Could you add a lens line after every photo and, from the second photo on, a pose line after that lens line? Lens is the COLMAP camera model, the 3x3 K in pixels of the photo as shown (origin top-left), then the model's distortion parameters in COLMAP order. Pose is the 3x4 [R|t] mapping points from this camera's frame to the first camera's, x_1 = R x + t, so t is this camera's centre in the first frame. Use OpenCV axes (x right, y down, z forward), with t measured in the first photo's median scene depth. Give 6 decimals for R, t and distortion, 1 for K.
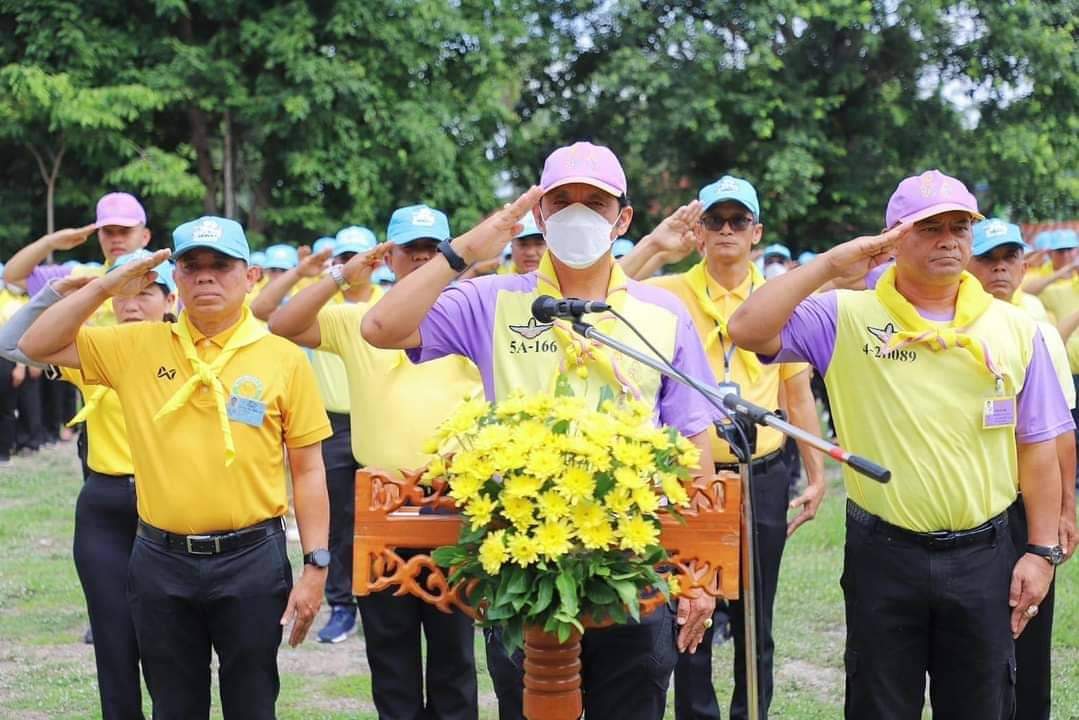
lens RADIAL K [[1852.9, 0, 539.5], [0, 1852.9, 360.0], [0, 0, 1]] dist [0.372375, 0.019053]
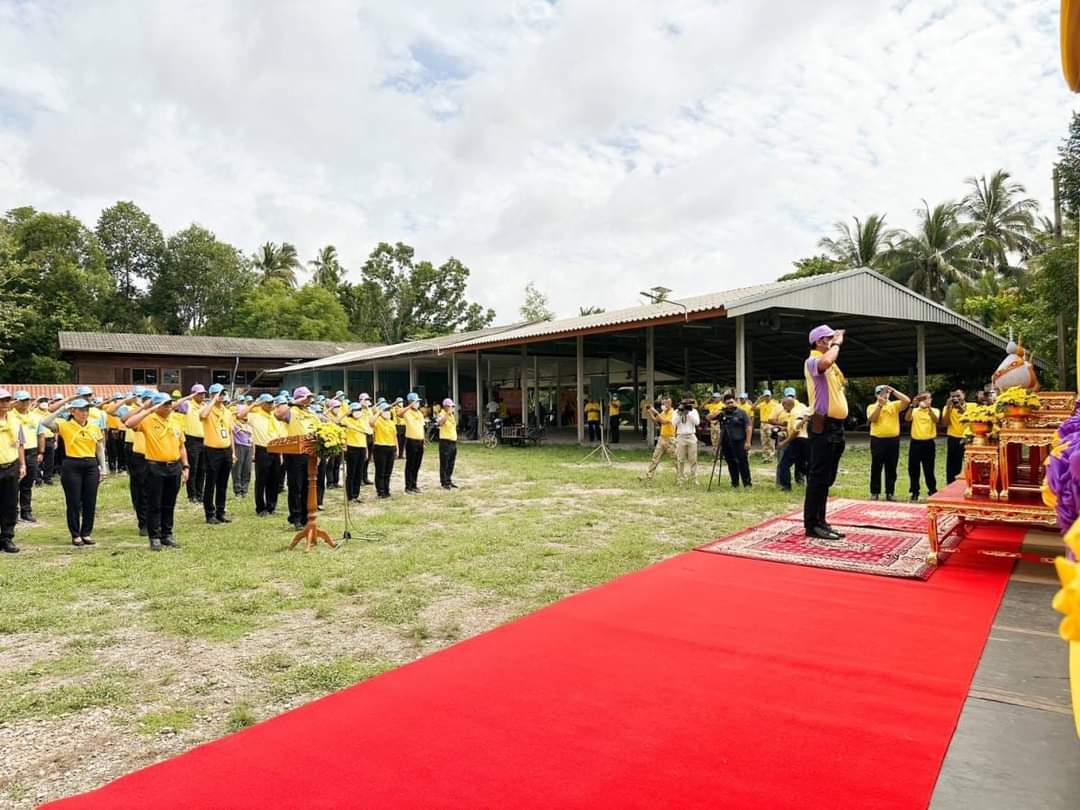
lens RADIAL K [[759.1, 0, 556.8], [0, 759.1, 405.9], [0, 0, 1]] dist [0.042103, -0.065478]
pose [[0.536970, -0.000711, 0.843601, -1.460897], [0.040010, 0.998896, -0.024625, 0.047454], [-0.842652, 0.046975, 0.536405, -0.933286]]
